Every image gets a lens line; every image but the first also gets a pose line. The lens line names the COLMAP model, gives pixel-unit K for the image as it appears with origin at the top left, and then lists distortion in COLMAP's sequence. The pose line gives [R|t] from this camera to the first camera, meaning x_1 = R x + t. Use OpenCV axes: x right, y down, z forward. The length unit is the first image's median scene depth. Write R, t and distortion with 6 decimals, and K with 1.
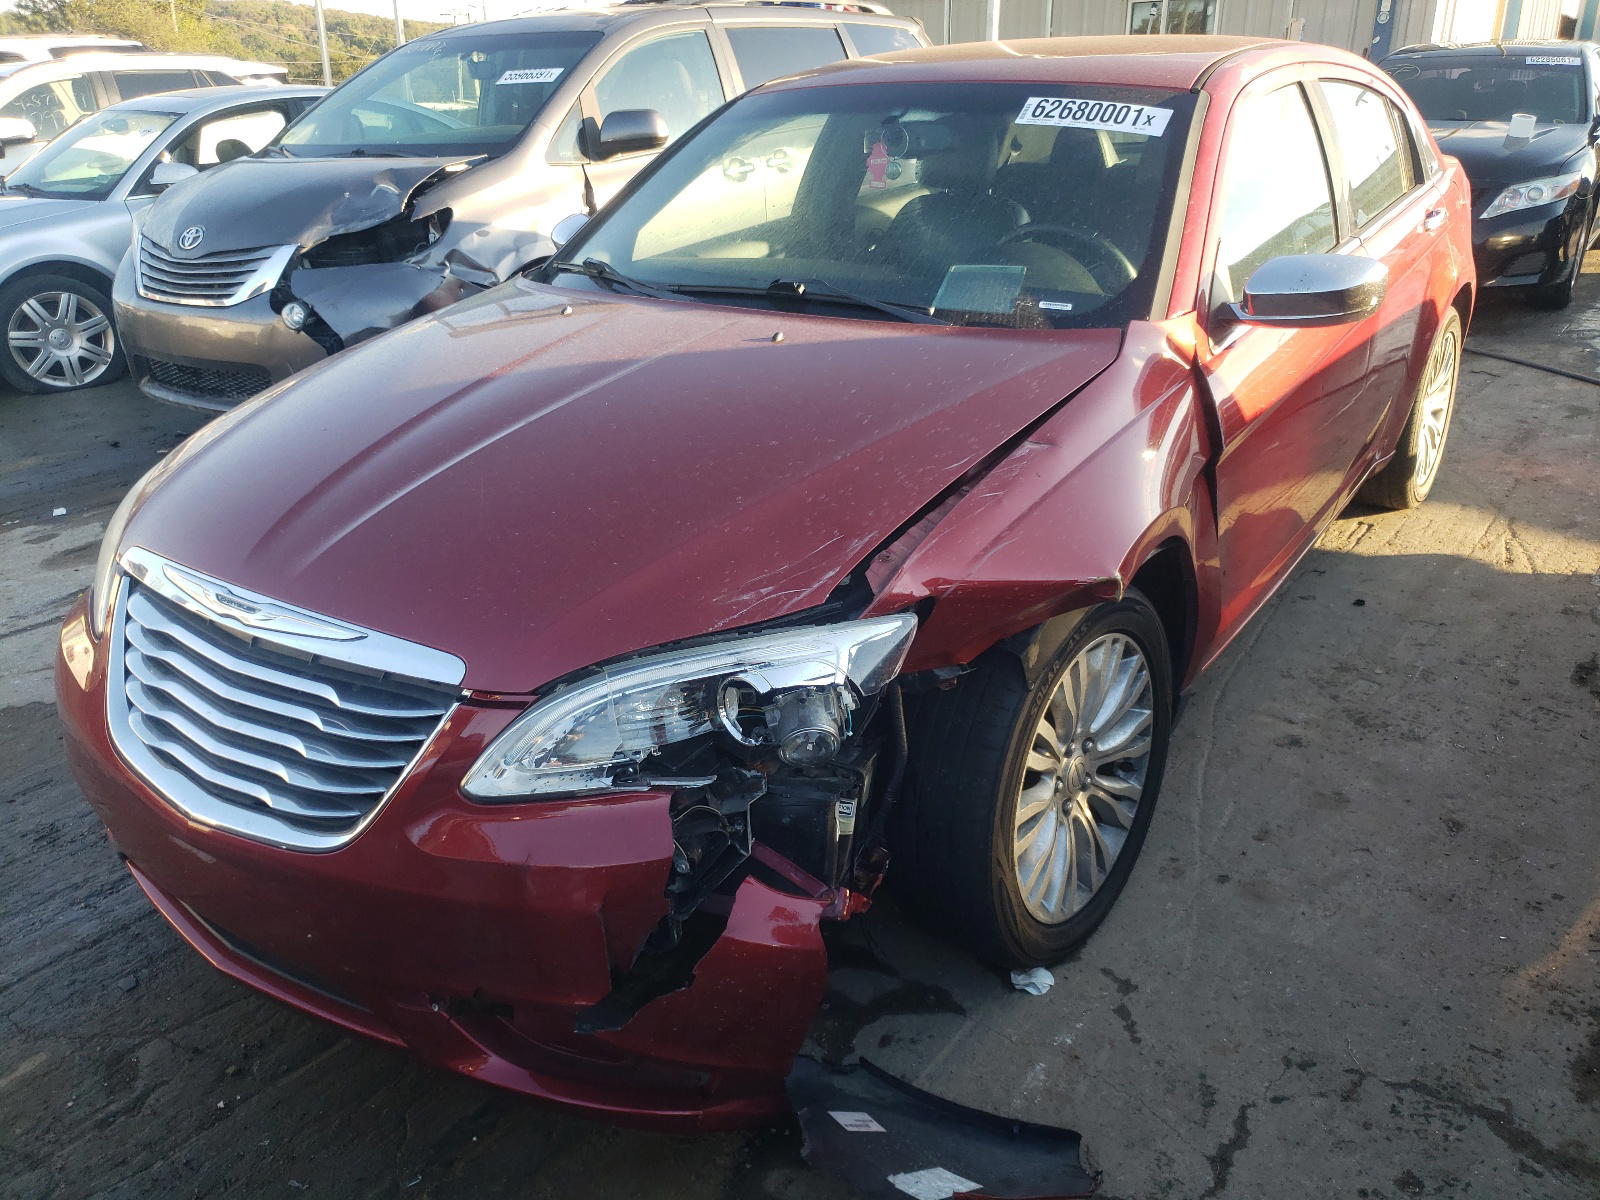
lens RADIAL K [[1226.4, 0, 796.6], [0, 1226.4, 600.0], [0, 0, 1]] dist [-0.000056, 0.010298]
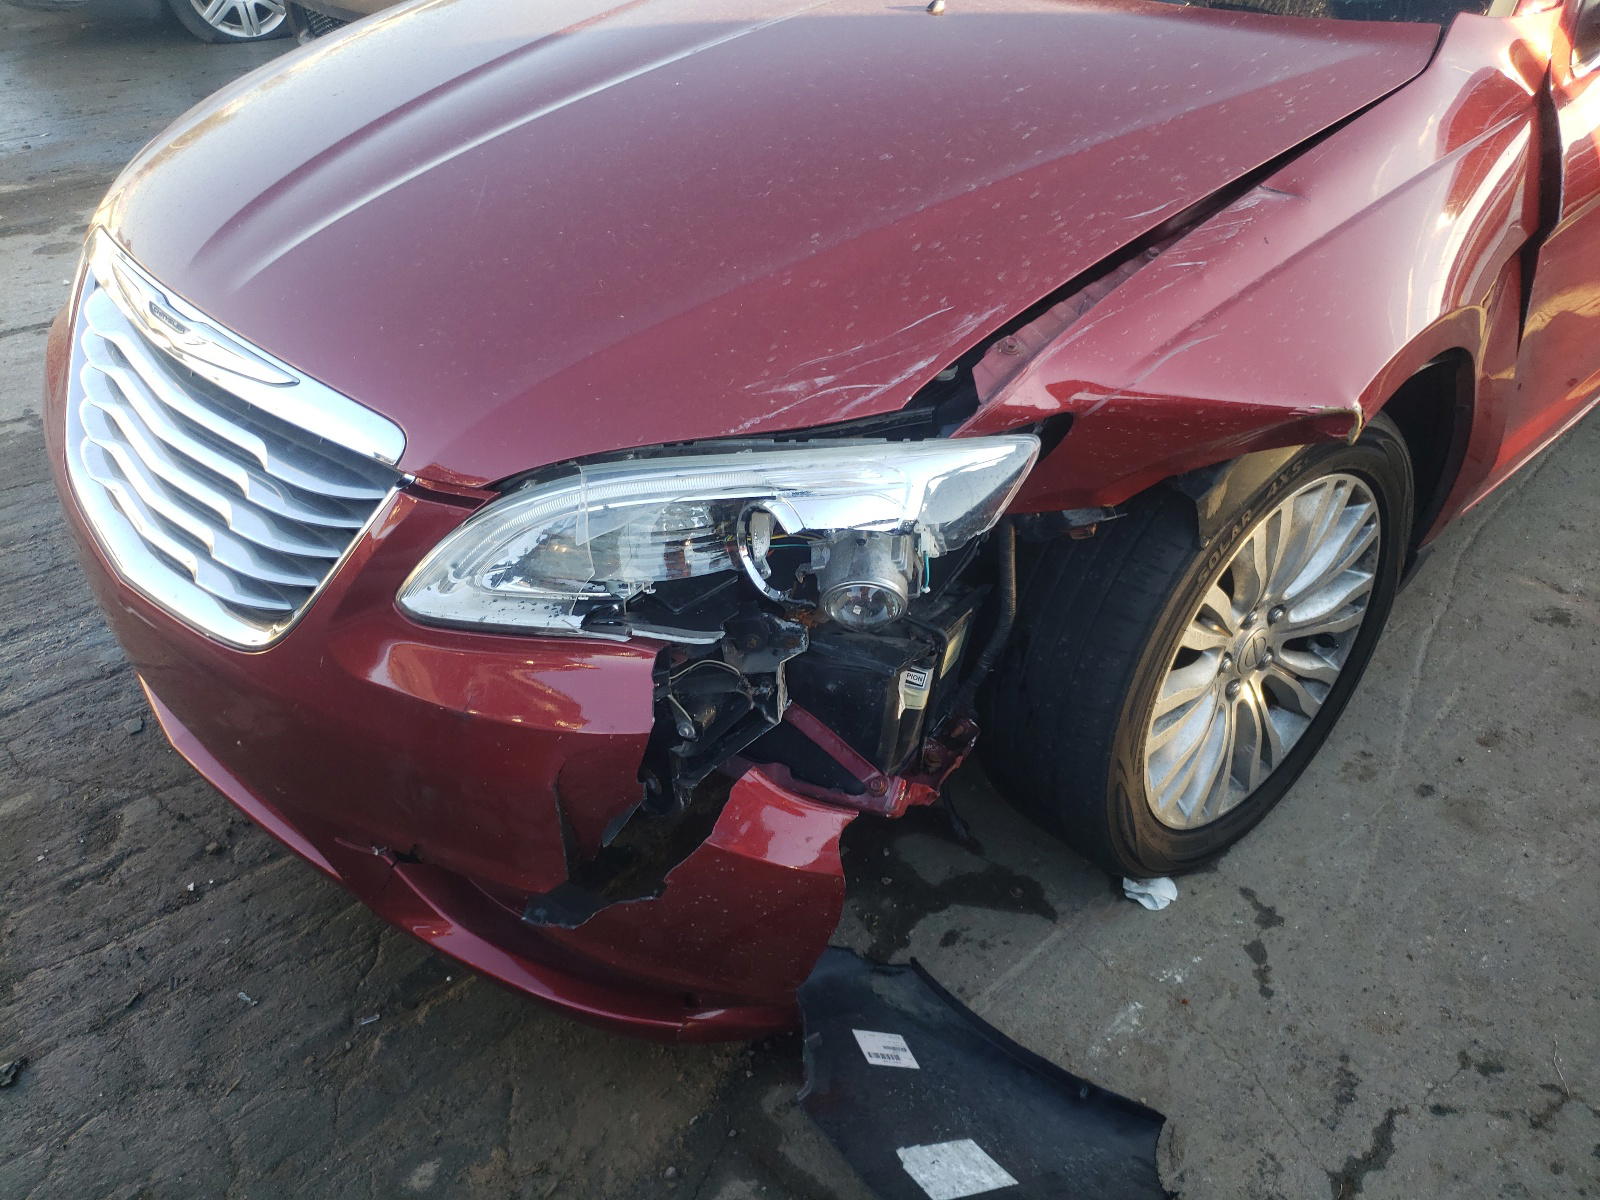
lens RADIAL K [[1226.4, 0, 806.5], [0, 1226.4, 601.9], [0, 0, 1]] dist [-0.000056, 0.010298]
pose [[0.980887, 0.133291, -0.141751, 0.068709], [-0.098889, 0.968910, 0.226792, -0.036174], [0.167573, -0.208440, 0.963573, 0.256604]]
